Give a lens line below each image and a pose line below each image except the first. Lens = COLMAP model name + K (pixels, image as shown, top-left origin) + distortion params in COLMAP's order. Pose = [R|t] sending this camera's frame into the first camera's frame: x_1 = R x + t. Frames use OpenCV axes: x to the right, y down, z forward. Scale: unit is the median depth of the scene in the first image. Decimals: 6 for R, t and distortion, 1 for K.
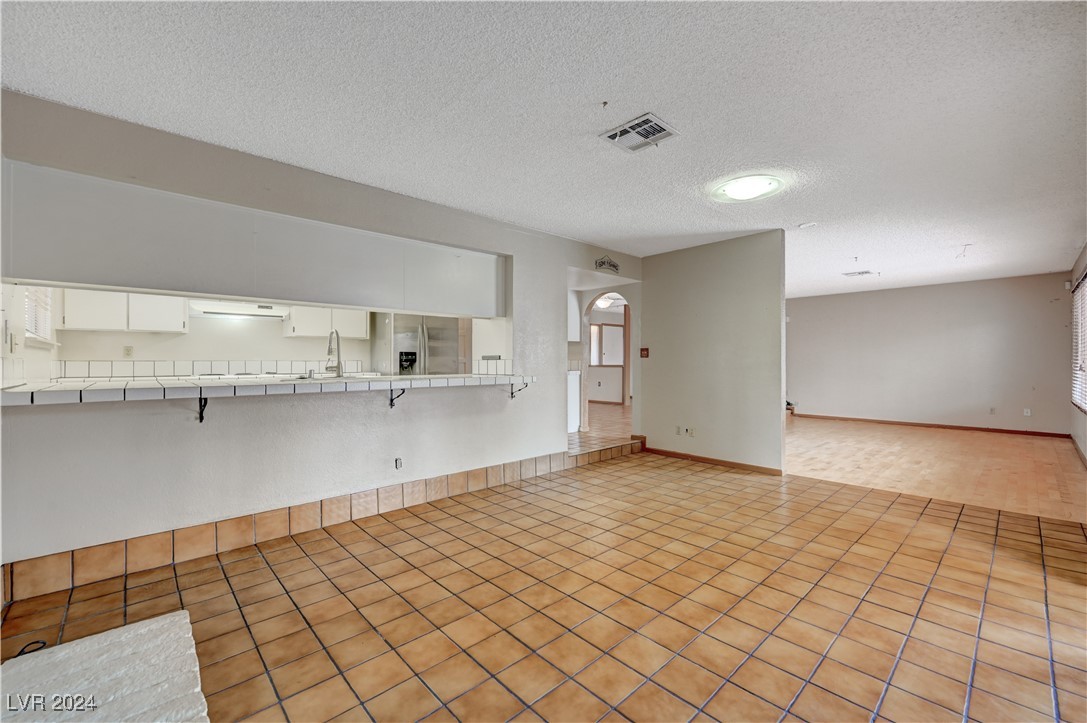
lens RADIAL K [[446.9, 0, 538.6], [0, 446.9, 361.3], [0, 0, 1]] dist [-0.000437, 0.000423]
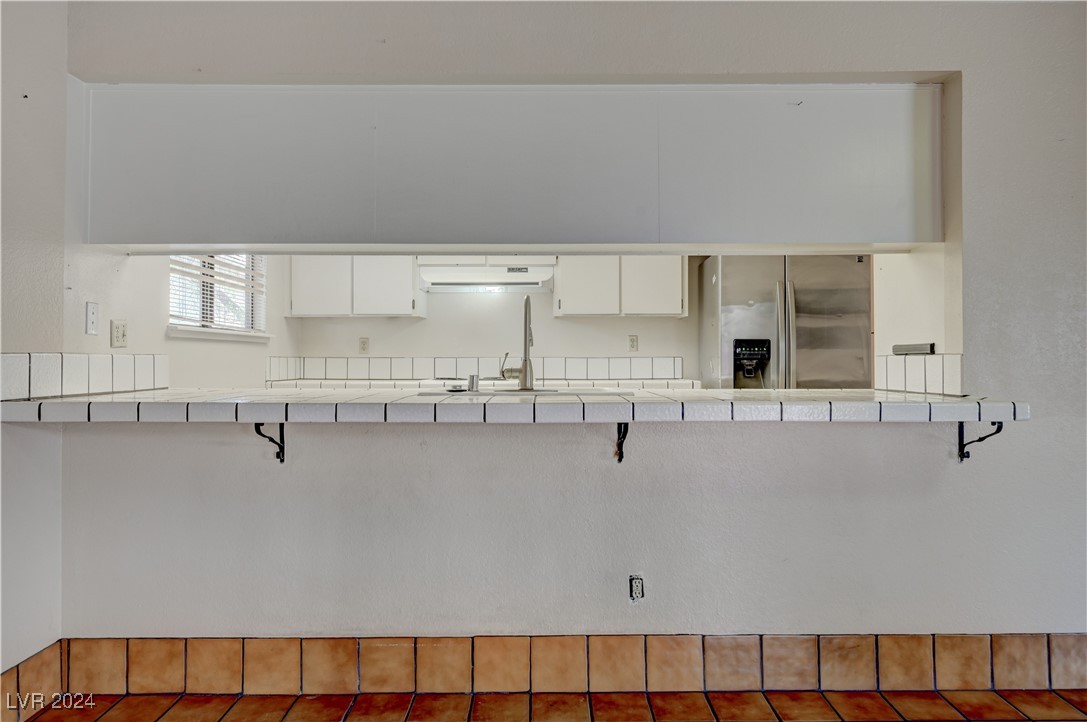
lens RADIAL K [[725.1, 0, 546.7], [0, 725.1, 349.4], [0, 0, 1]] dist [-0.008940, 0.007472]
pose [[0.741877, -0.007833, -0.670490, 0.101443], [-0.001119, 0.999916, -0.012920, 0.000071], [0.670535, 0.010336, 0.741806, 0.383600]]
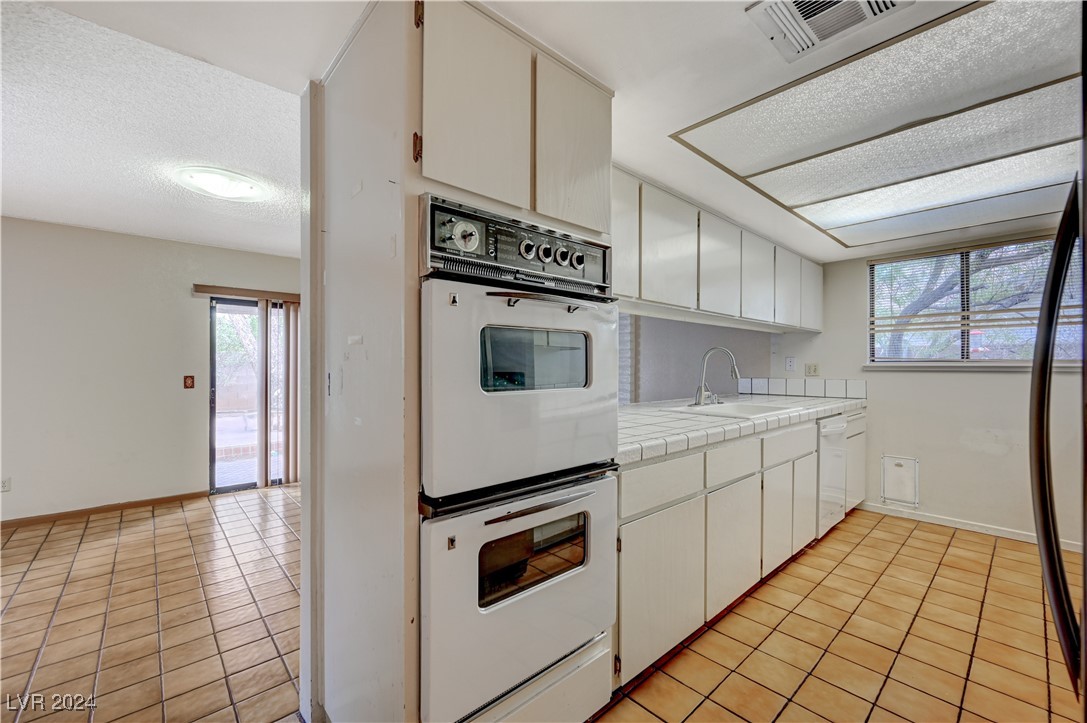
lens RADIAL K [[446.9, 0, 552.7], [0, 446.9, 365.8], [0, 0, 1]] dist [-0.000437, 0.000423]
pose [[-0.999989, -0.000359, -0.004571, -0.145840], [-0.000359, 1.000000, 0.000055, -0.036001], [0.004571, 0.000056, -0.999990, 1.705666]]
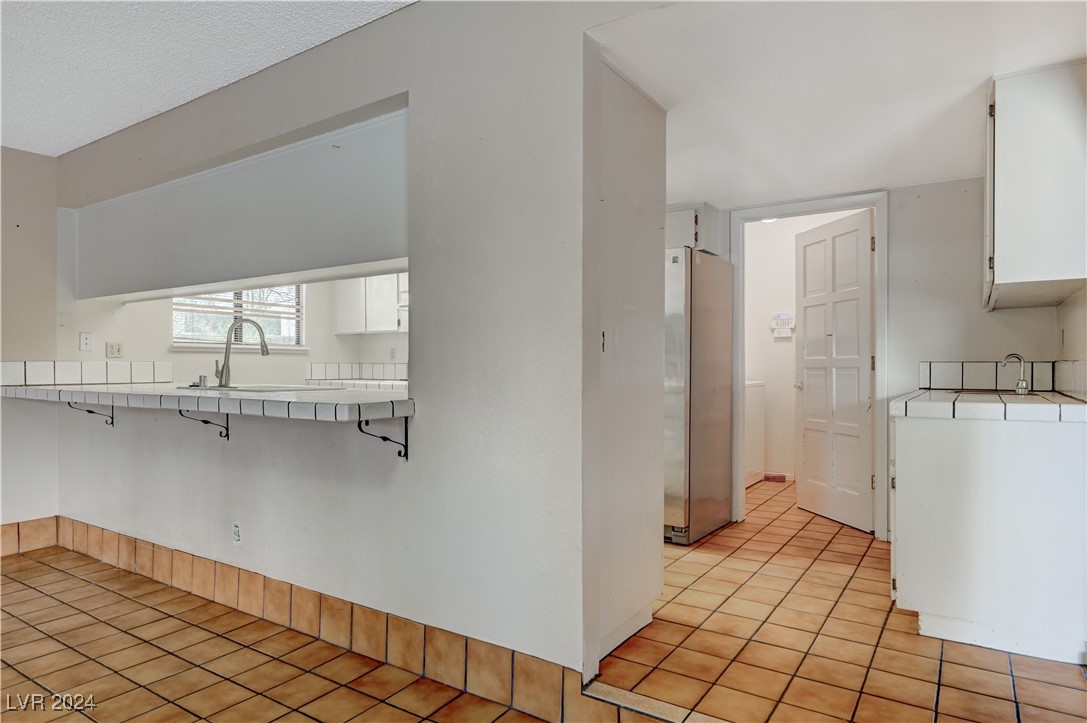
lens RADIAL K [[647.3, 0, 541.4], [0, 647.3, 371.7], [0, 0, 1]] dist [-0.005387, -0.001173]
pose [[0.245553, 0.010705, -0.969324, 0.602791], [0.000494, 0.999938, 0.011169, 0.001223], [0.969383, -0.003221, 0.245532, 1.131159]]
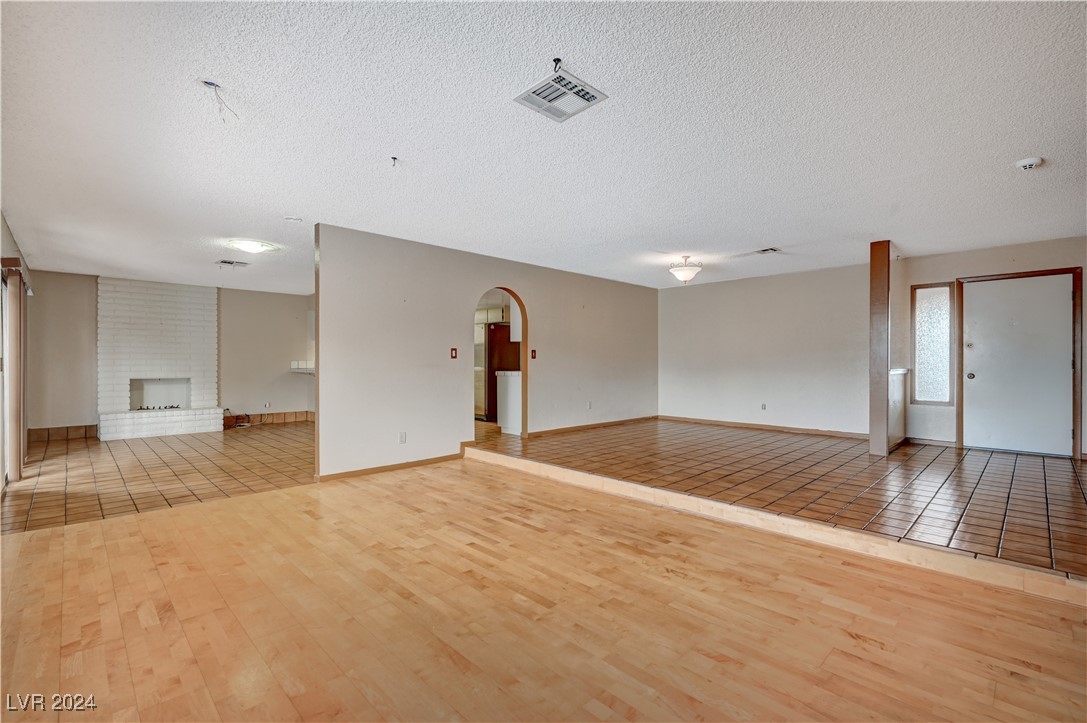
lens RADIAL K [[493.0, 0, 553.8], [0, 493.0, 360.2], [0, 0, 1]] dist [-0.005597, 0.001704]
pose [[0.035594, 0.000157, -0.999366, 2.004939], [-0.000646, 1.000000, 0.000134, -0.008033], [0.999366, 0.000641, 0.035594, 1.823622]]
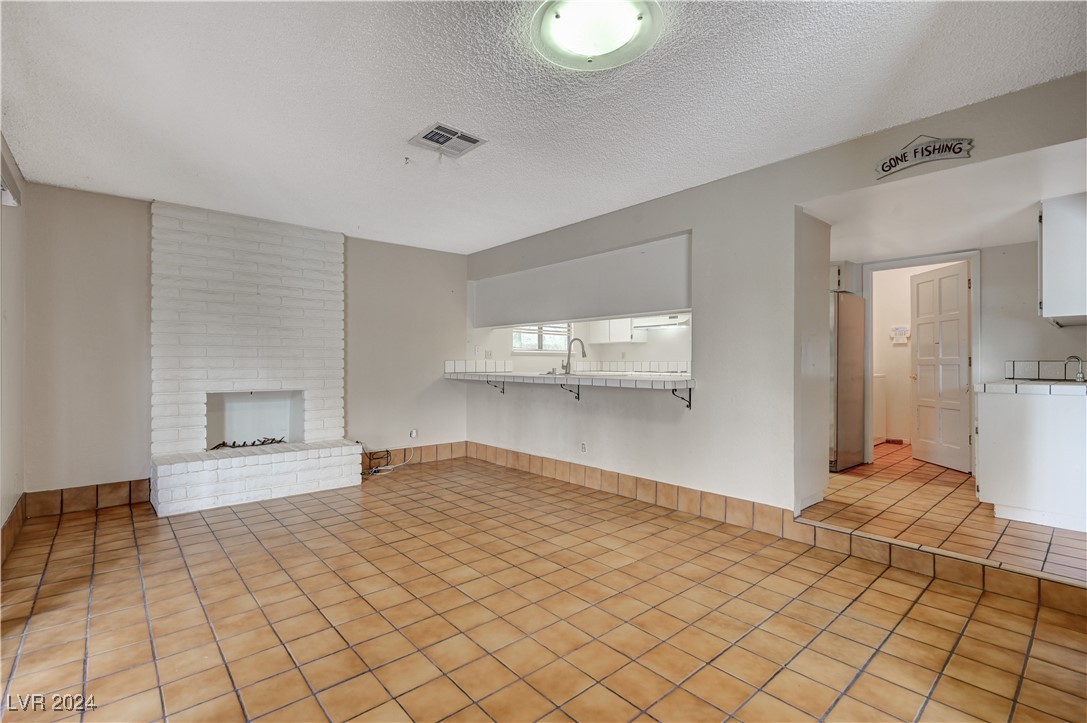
lens RADIAL K [[493.0, 0, 543.5], [0, 493.0, 361.1], [0, 0, 1]] dist [-0.005597, 0.001704]
pose [[-0.017048, -0.001163, -0.999854, 0.954355], [-0.000676, 0.999999, -0.001152, -0.000375], [0.999854, 0.000656, -0.017049, 0.874265]]
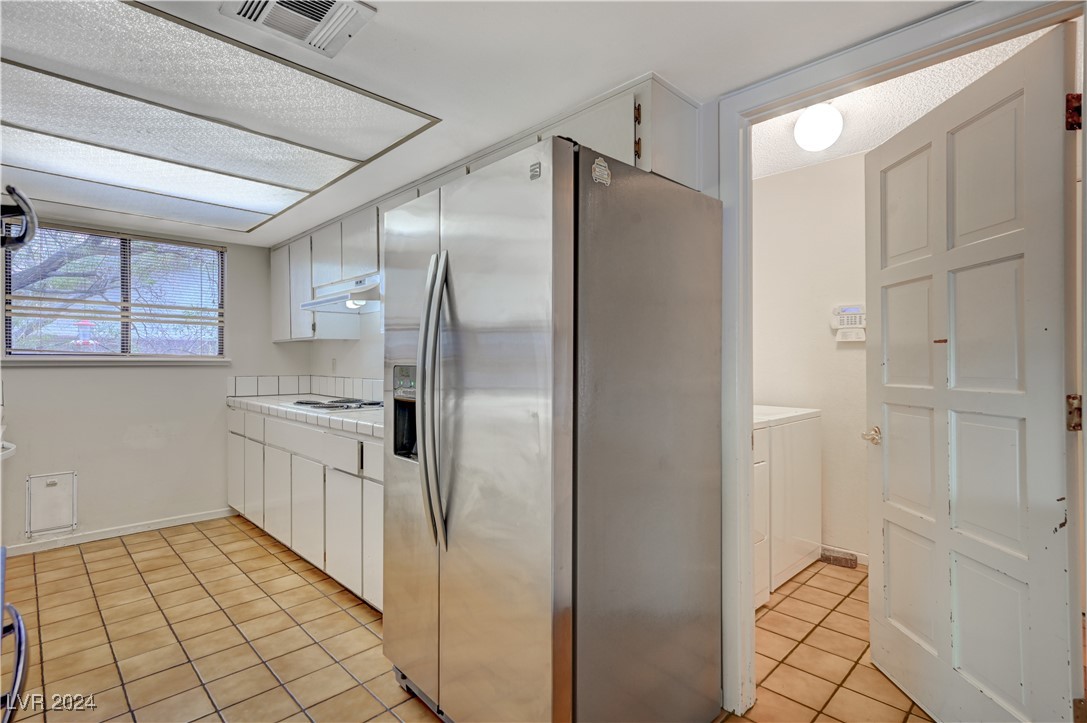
lens RADIAL K [[523.1, 0, 542.9], [0, 523.1, 360.7], [0, 0, 1]] dist [0.007846, 0.001031]
pose [[0.038953, -0.000415, -0.999241, 0.038651], [0.000513, 1.000000, -0.000395, -0.034778], [0.999241, -0.000498, 0.038953, 1.561559]]
